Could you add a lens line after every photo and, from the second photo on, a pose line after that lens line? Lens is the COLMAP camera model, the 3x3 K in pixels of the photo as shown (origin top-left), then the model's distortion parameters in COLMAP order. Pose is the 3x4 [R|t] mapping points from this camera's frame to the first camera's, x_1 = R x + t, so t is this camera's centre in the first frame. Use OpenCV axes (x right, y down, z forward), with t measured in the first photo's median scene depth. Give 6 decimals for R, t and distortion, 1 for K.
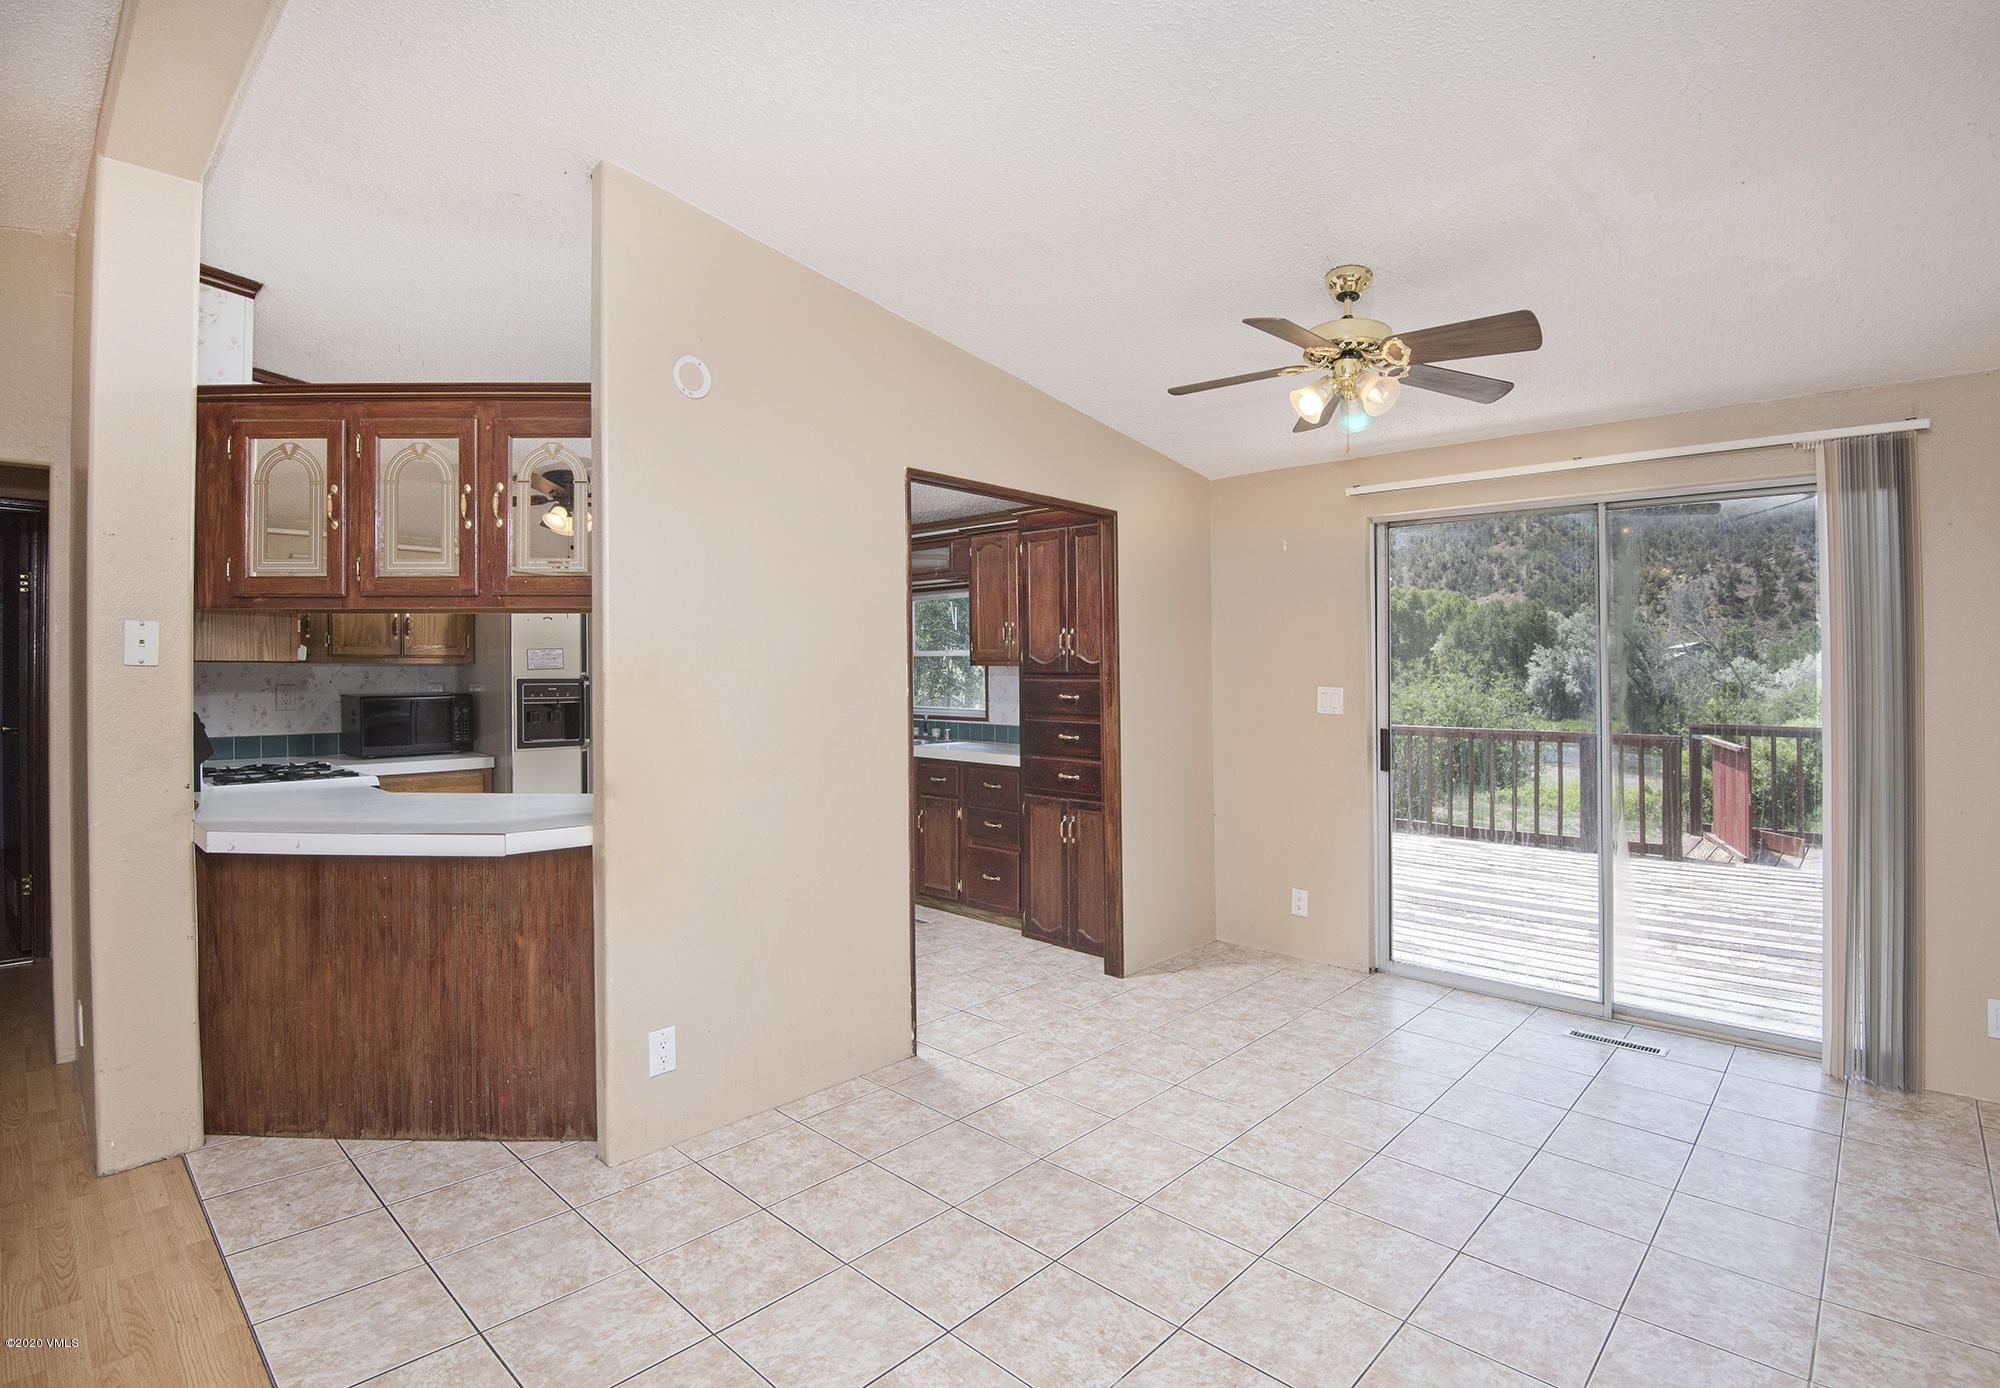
lens RADIAL K [[1014.6, 0, 995.5], [0, 1014.6, 641.8], [0, 0, 1]] dist [0.001088, -0.023191]
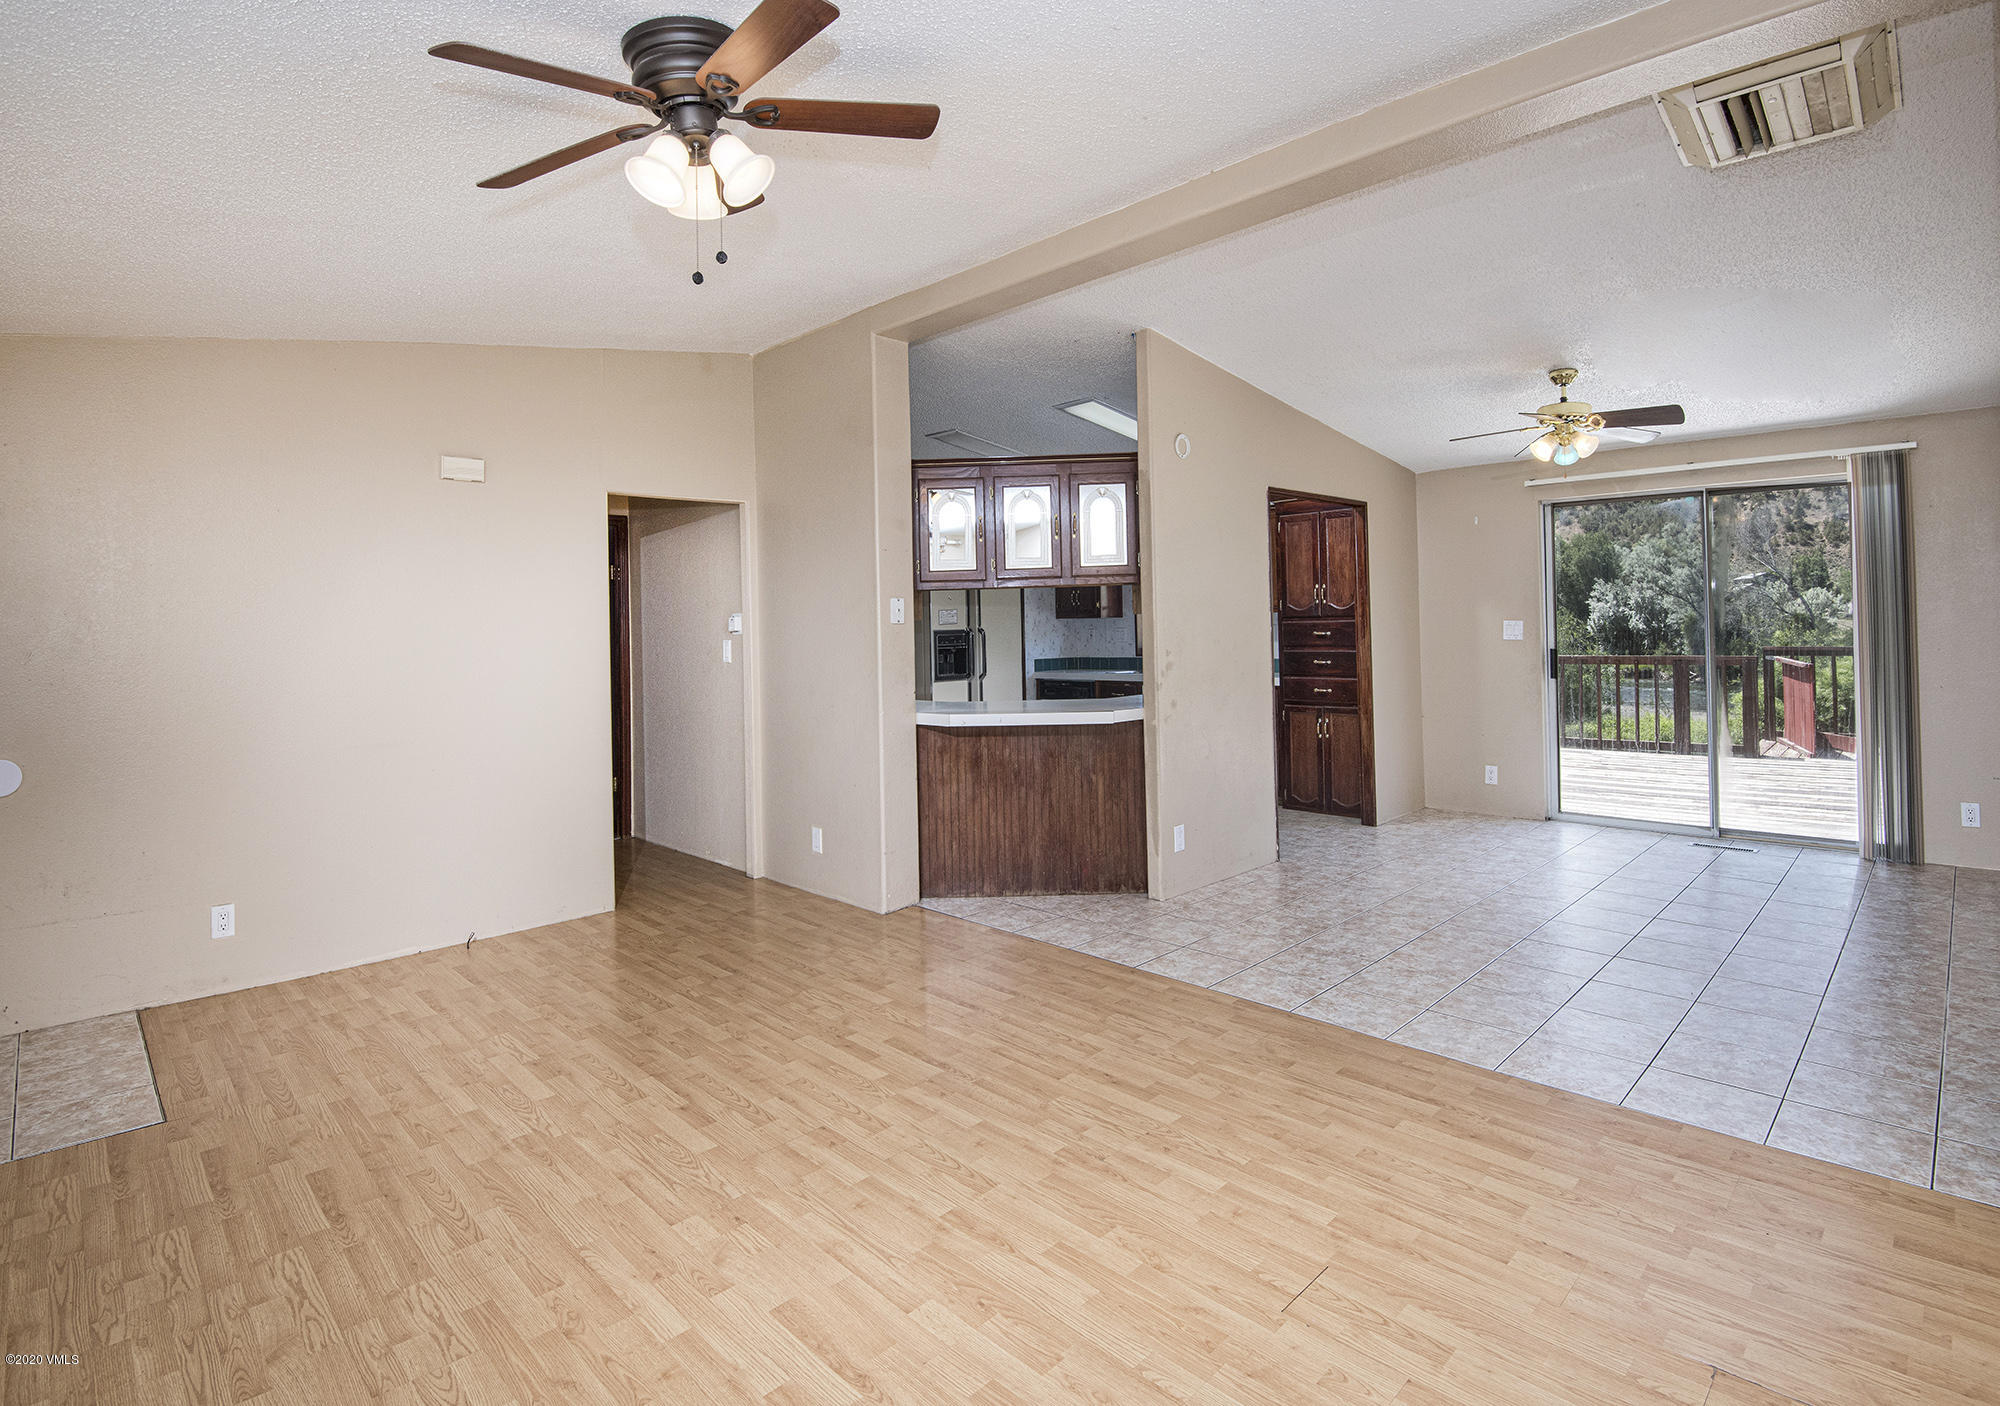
lens RADIAL K [[1070.5, 0, 1011.7], [0, 1070.5, 608.3], [0, 0, 1]] dist [-0.001638, -0.022709]
pose [[0.999581, -0.027484, -0.009049, -0.367886], [0.027617, 0.999507, 0.014914, -0.015037], [0.008635, -0.015158, 0.999848, -0.515484]]
